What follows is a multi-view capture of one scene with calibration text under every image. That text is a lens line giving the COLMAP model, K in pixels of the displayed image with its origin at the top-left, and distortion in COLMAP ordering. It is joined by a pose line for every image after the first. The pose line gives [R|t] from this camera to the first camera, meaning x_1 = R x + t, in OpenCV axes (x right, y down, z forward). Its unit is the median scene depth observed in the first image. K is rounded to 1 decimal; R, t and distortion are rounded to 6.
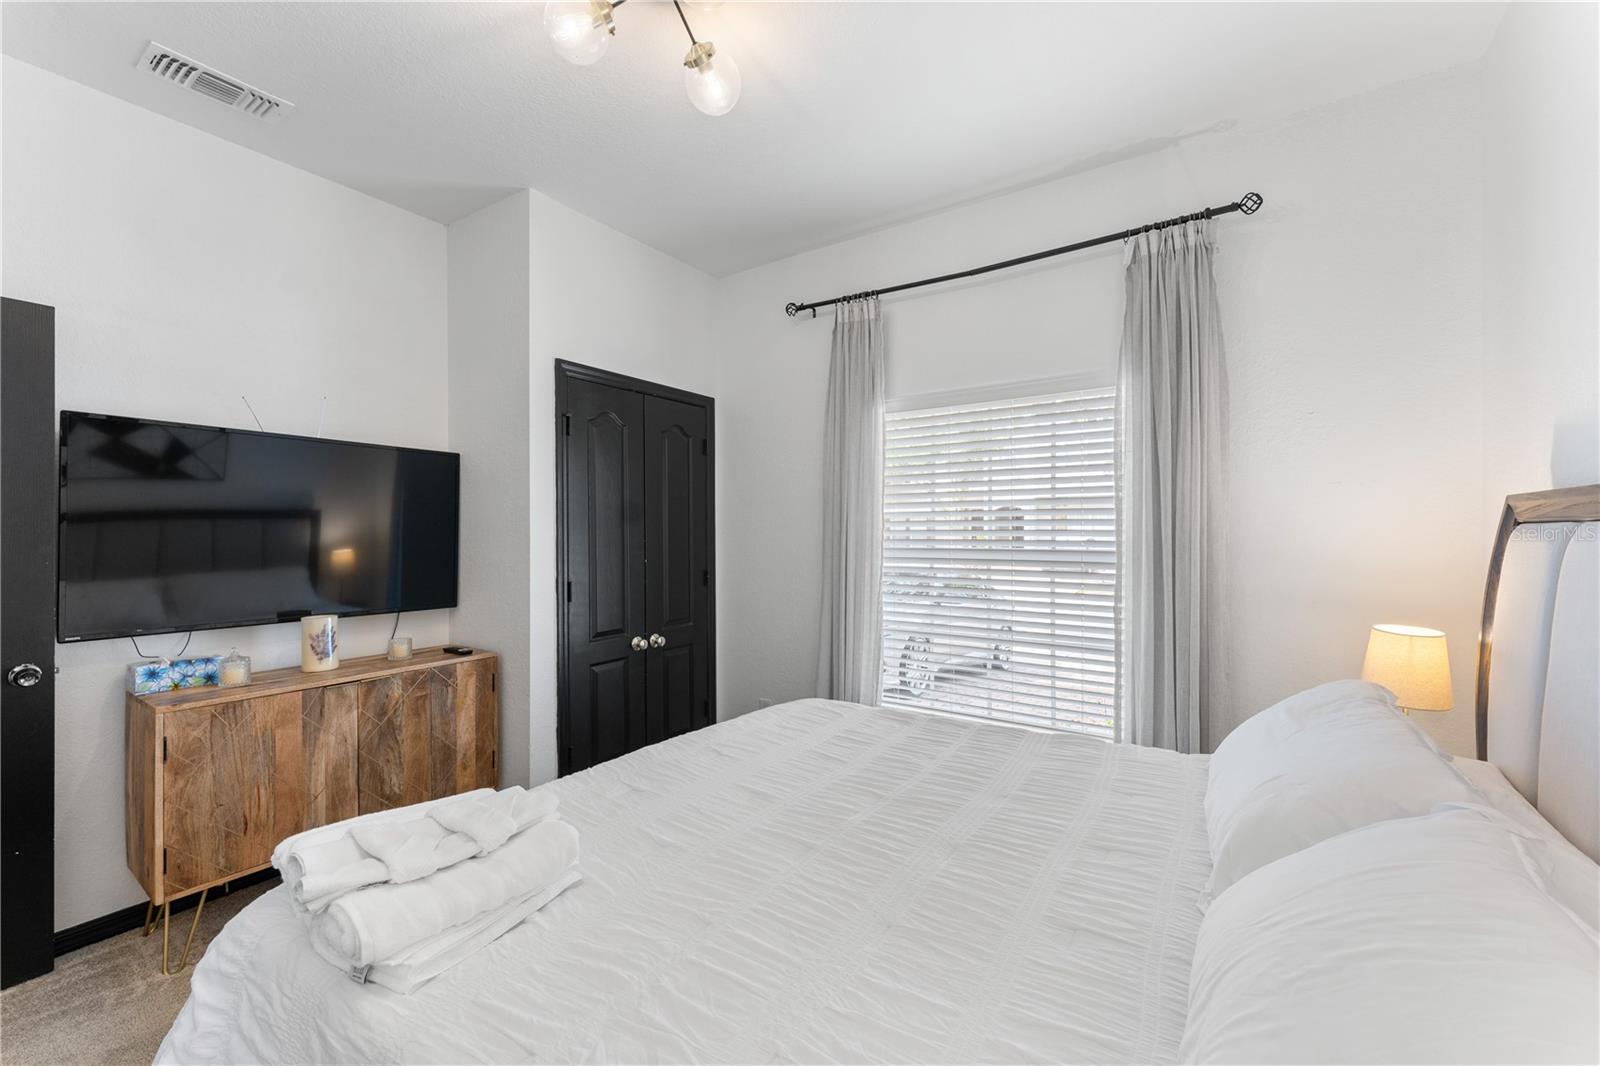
lens RADIAL K [[641.2, 0, 794.5], [0, 641.2, 538.3], [0, 0, 1]] dist [0.000734, 0.000017]
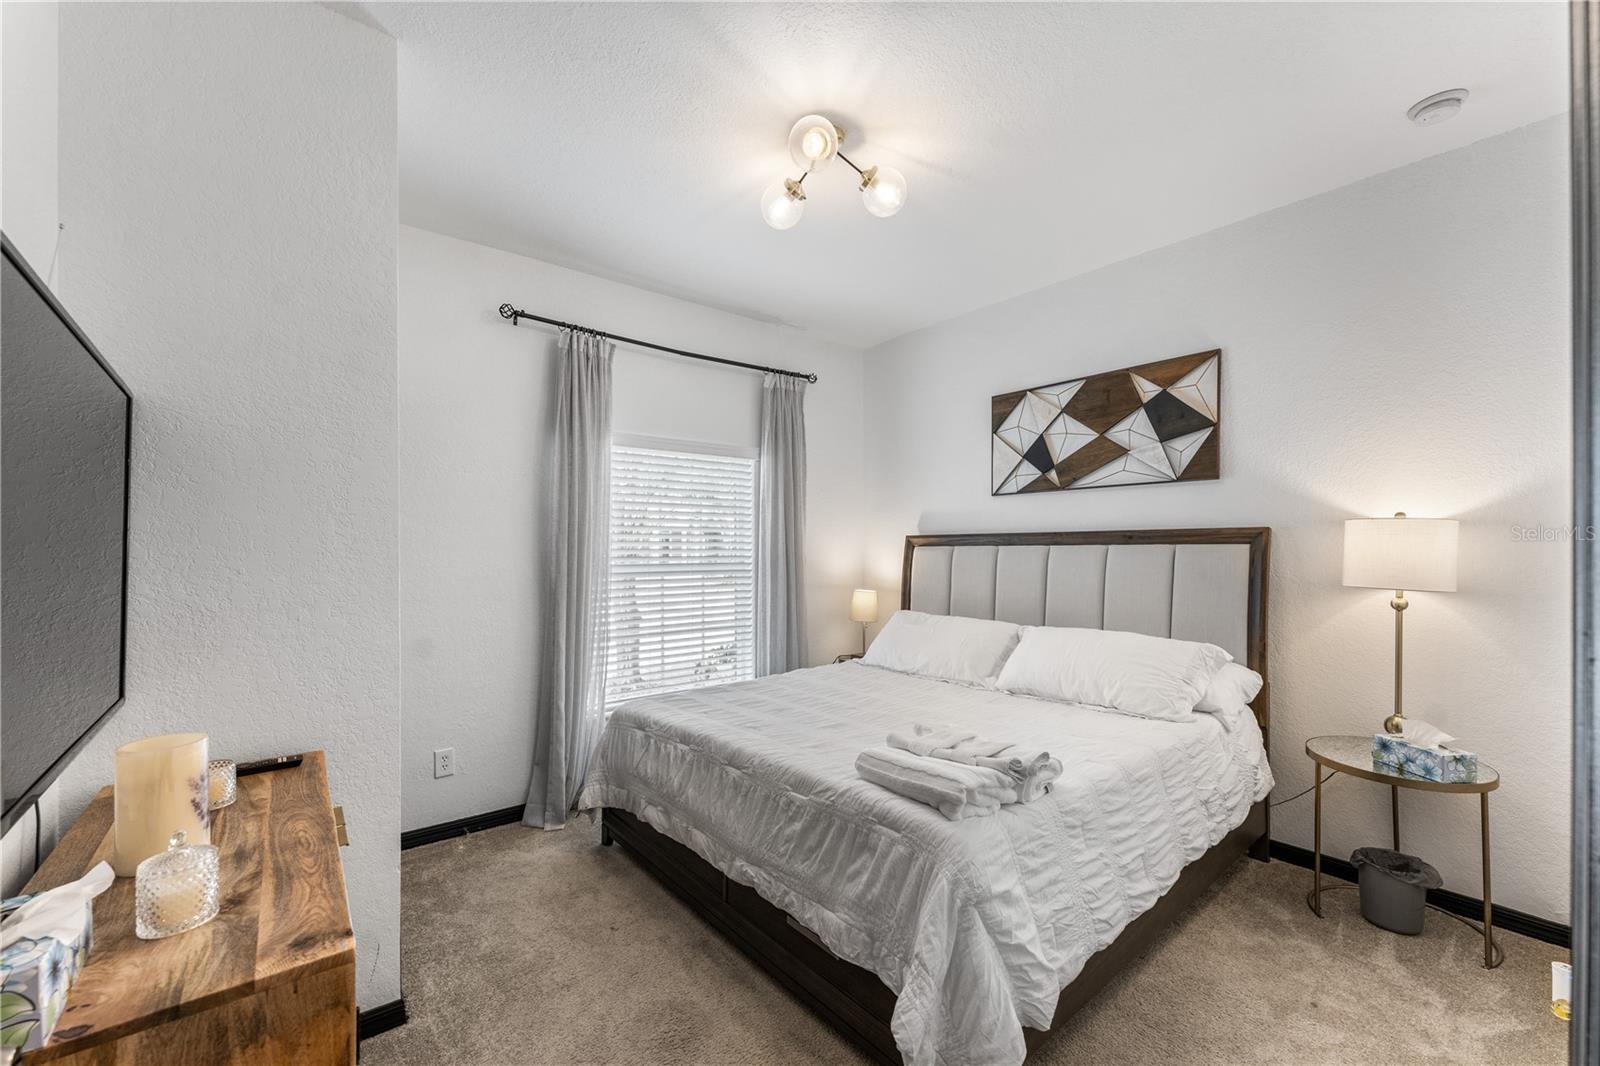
lens RADIAL K [[641.2, 0, 794.5], [0, 641.2, 538.3], [0, 0, 1]] dist [0.000734, 0.000017]
pose [[0.304524, 0.013646, 0.952407, -0.947215], [0.013349, 0.999738, -0.018593, -0.006922], [-0.952411, 0.018376, 0.304263, 0.397586]]
